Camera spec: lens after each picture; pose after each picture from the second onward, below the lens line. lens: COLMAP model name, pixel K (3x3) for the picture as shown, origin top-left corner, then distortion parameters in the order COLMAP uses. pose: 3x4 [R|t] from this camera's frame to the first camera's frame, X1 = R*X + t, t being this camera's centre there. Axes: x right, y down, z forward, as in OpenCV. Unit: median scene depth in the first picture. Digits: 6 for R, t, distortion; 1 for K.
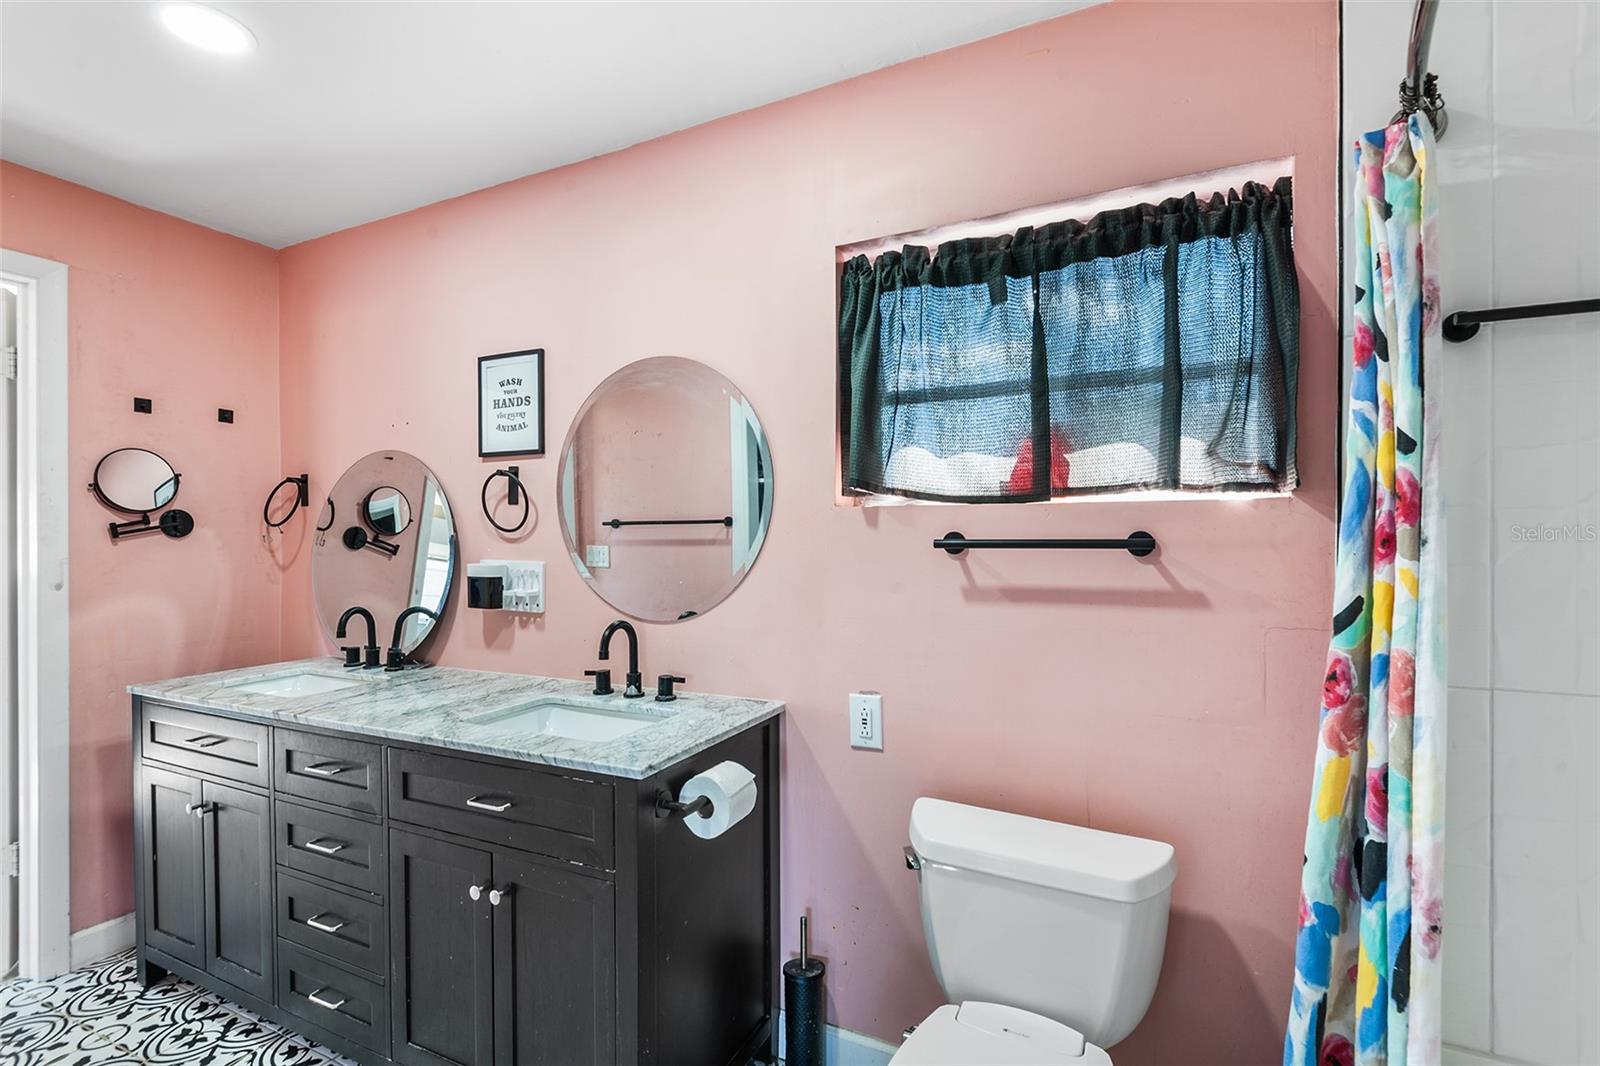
lens RADIAL K [[732.2, 0, 791.0], [0, 732.2, 538.6], [0, 0, 1]] dist [0.030059, -0.015527]
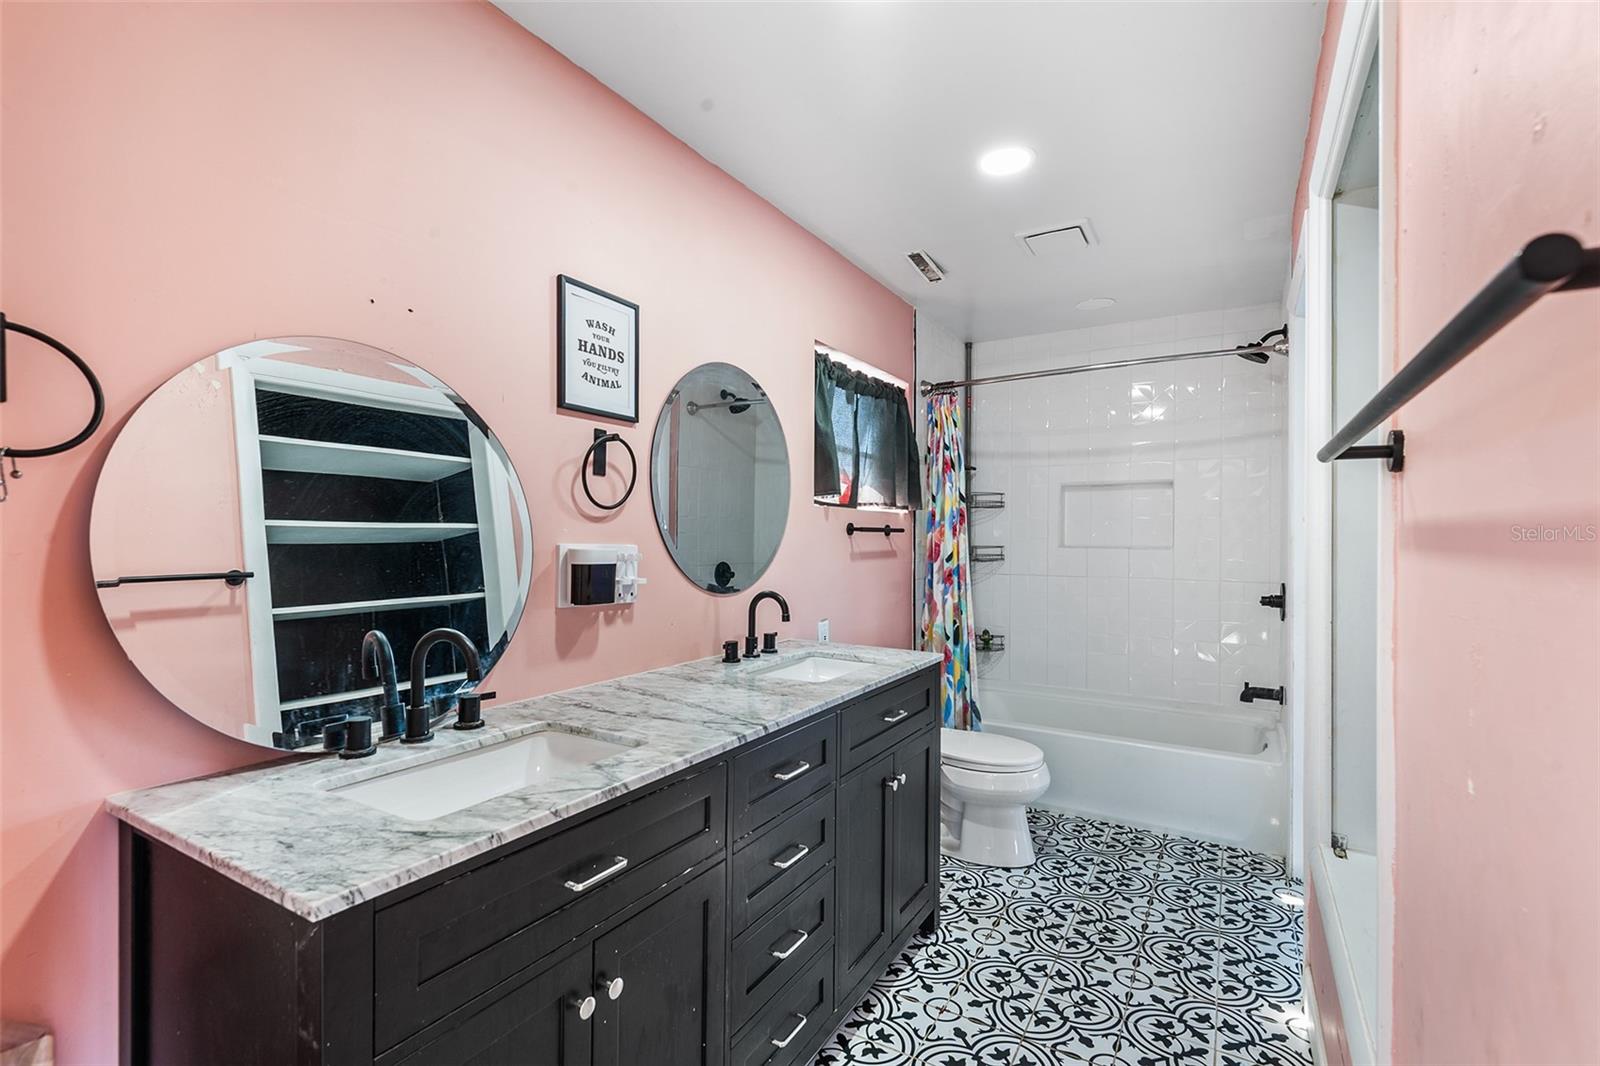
lens RADIAL K [[732.2, 0, 798.0], [0, 732.2, 532.3], [0, 0, 1]] dist [0.030059, -0.015527]
pose [[0.074022, 0.009718, 0.997209, -1.953096], [-0.002883, 0.999950, -0.009531, 0.039885], [-0.997252, -0.002169, 0.074046, 1.194327]]
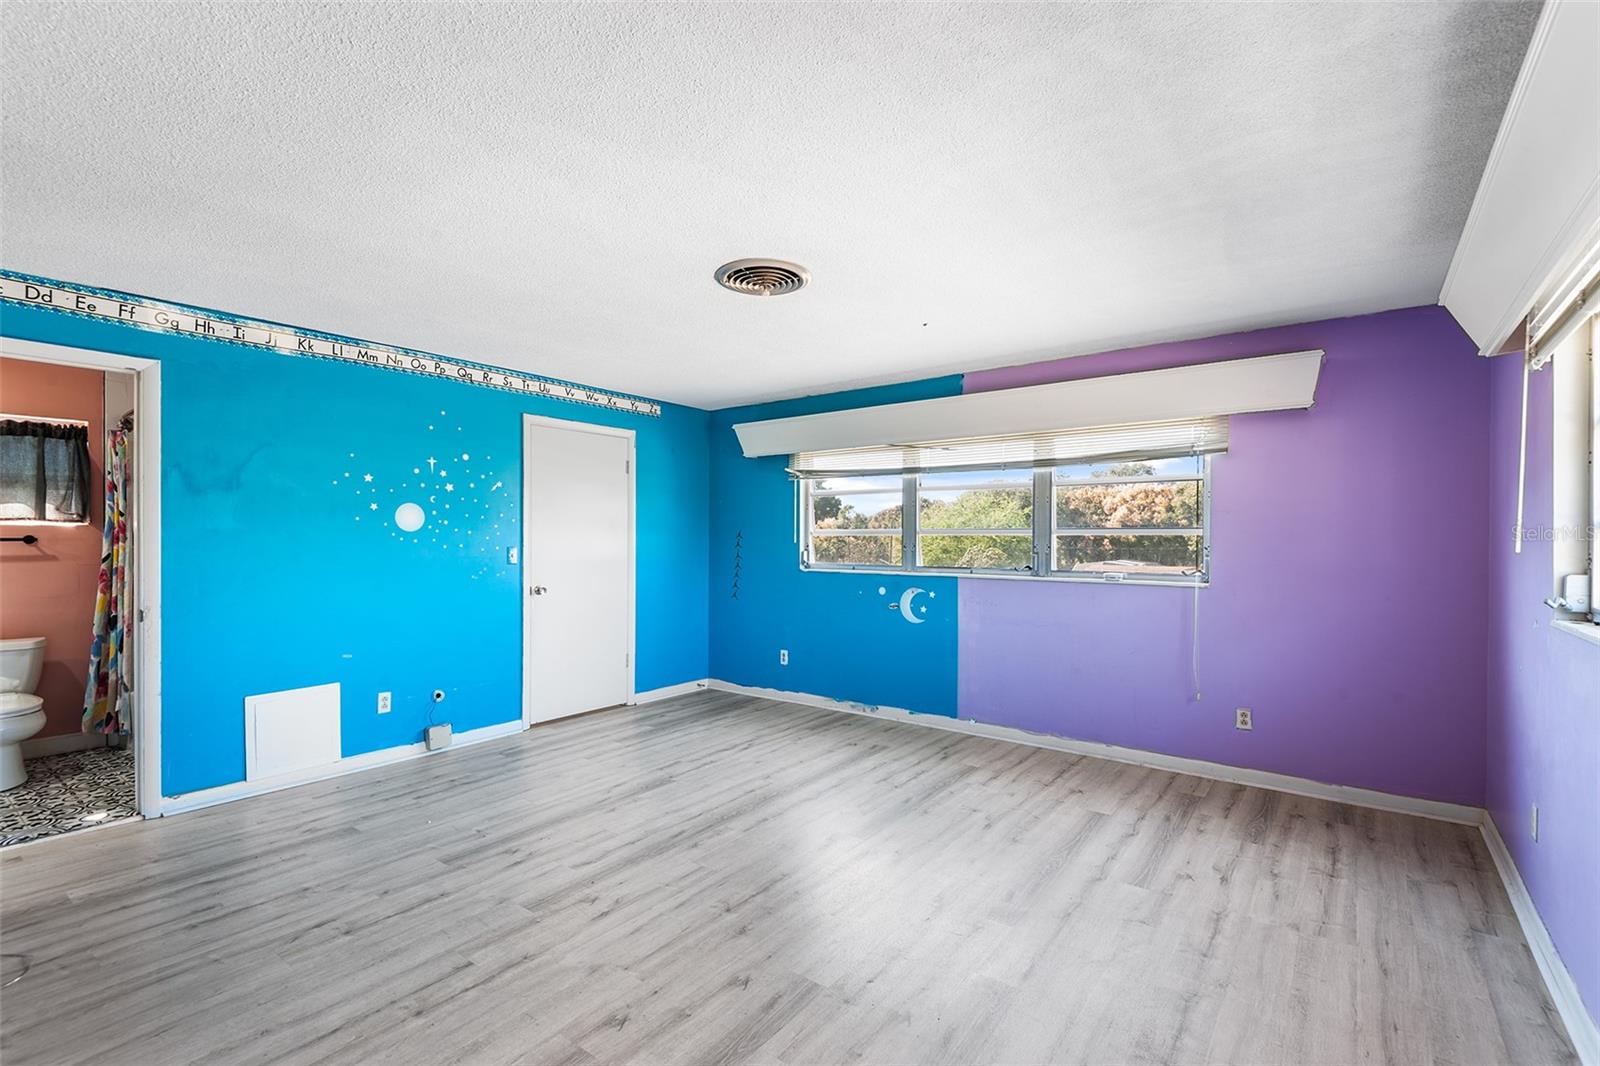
lens RADIAL K [[732.2, 0, 800.7], [0, 732.2, 535.1], [0, 0, 1]] dist [0.030059, -0.015527]
pose [[0.183997, -0.010149, 0.982874, -1.968332], [-0.005074, 0.999924, 0.011275, -0.062755], [-0.982914, -0.007061, 0.183932, -2.695907]]
